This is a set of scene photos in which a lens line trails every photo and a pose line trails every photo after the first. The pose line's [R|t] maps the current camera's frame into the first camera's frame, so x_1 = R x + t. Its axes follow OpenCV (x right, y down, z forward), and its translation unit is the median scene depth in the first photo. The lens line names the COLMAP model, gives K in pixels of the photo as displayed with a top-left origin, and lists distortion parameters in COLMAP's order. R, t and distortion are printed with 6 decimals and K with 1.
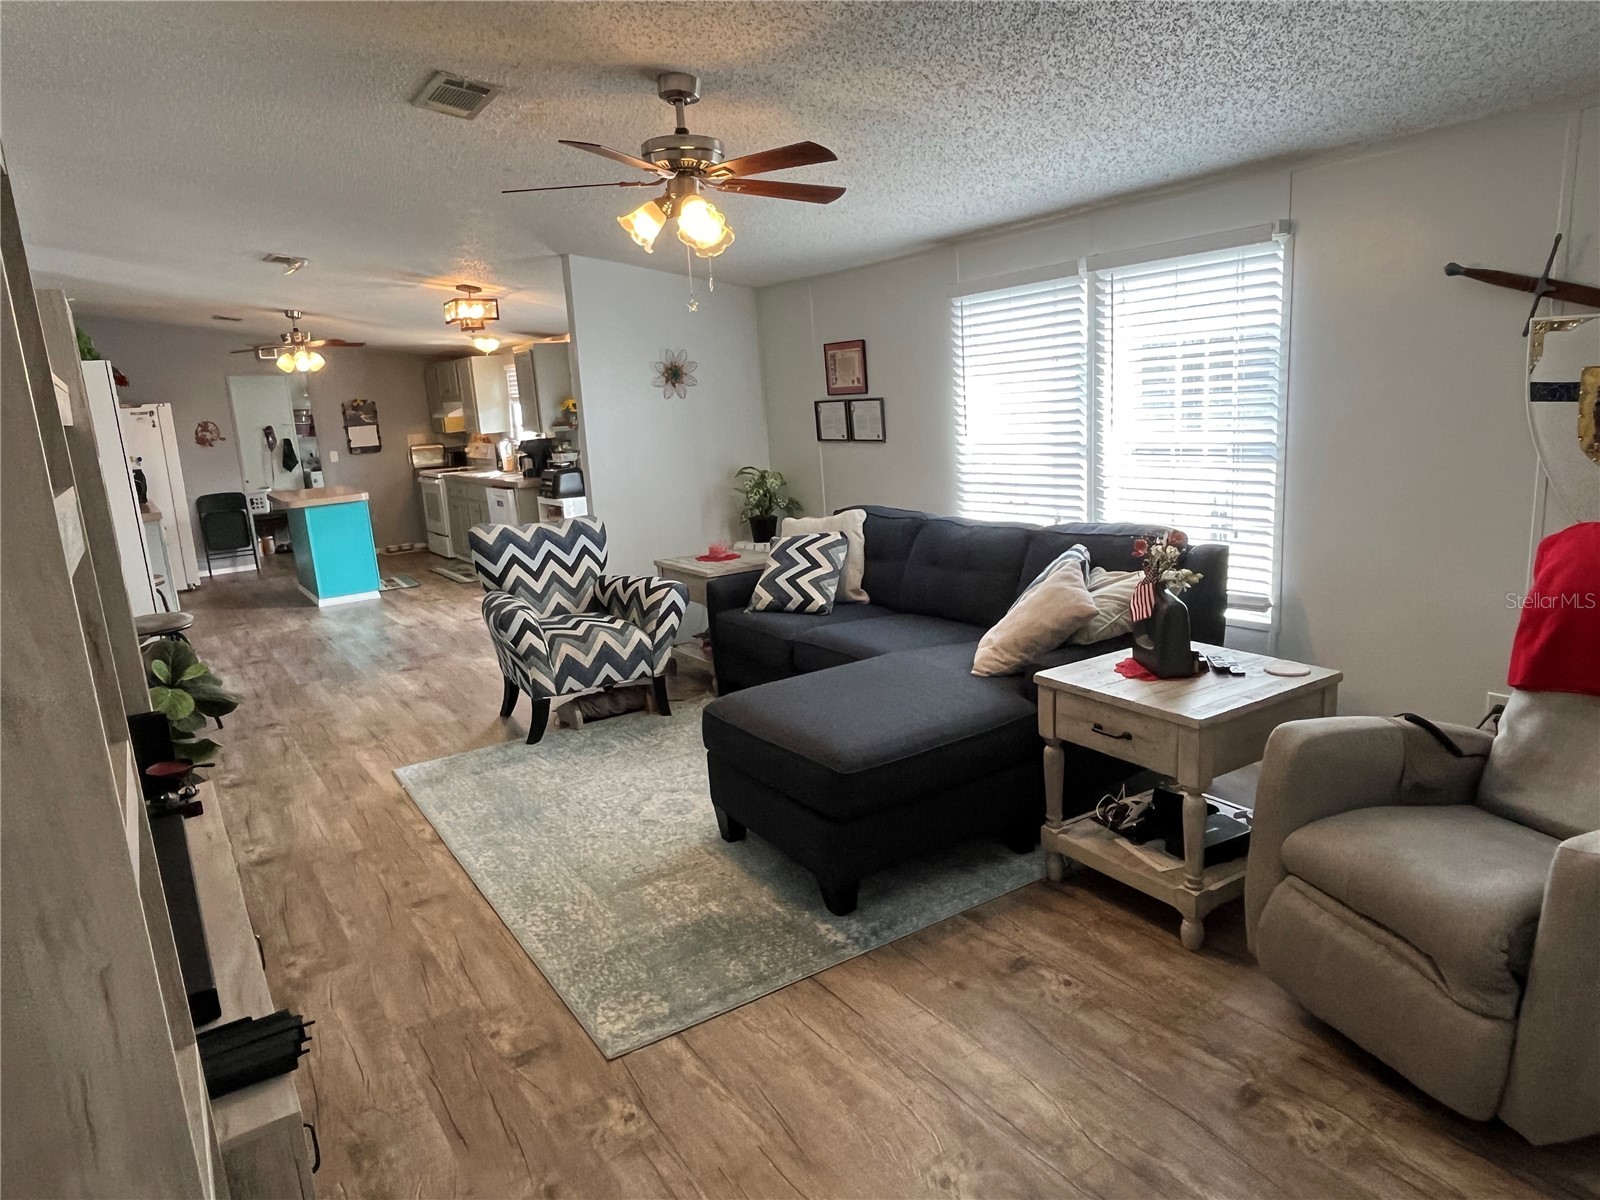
lens RADIAL K [[1010.8, 0, 800.0], [0, 1010.8, 600.0], [0, 0, 1]] dist [-0.000688, -0.000735]
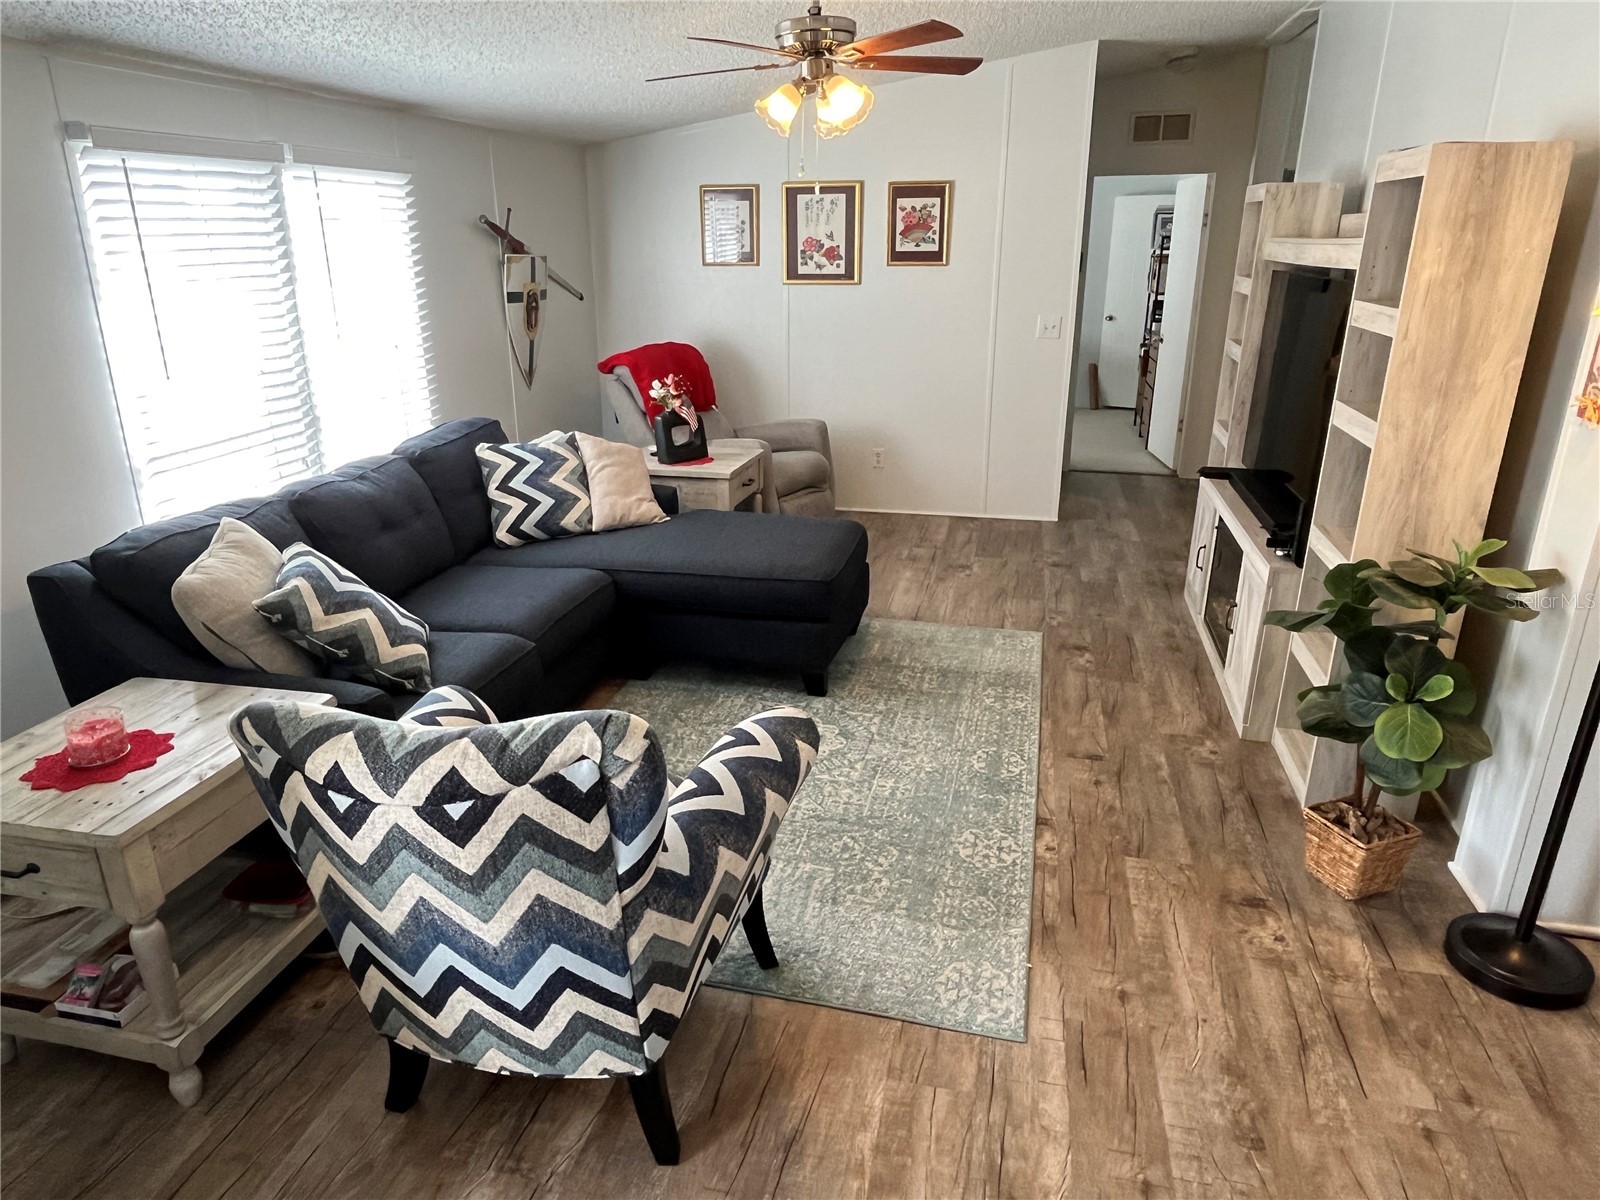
lens RADIAL K [[1010.8, 0, 800.0], [0, 1010.8, 600.0], [0, 0, 1]] dist [-0.000688, -0.000735]
pose [[-0.685250, -0.173778, 0.707272, -0.860759], [0.203592, 0.886696, 0.415115, -0.332870], [-0.699273, 0.428453, -0.572229, 1.705594]]
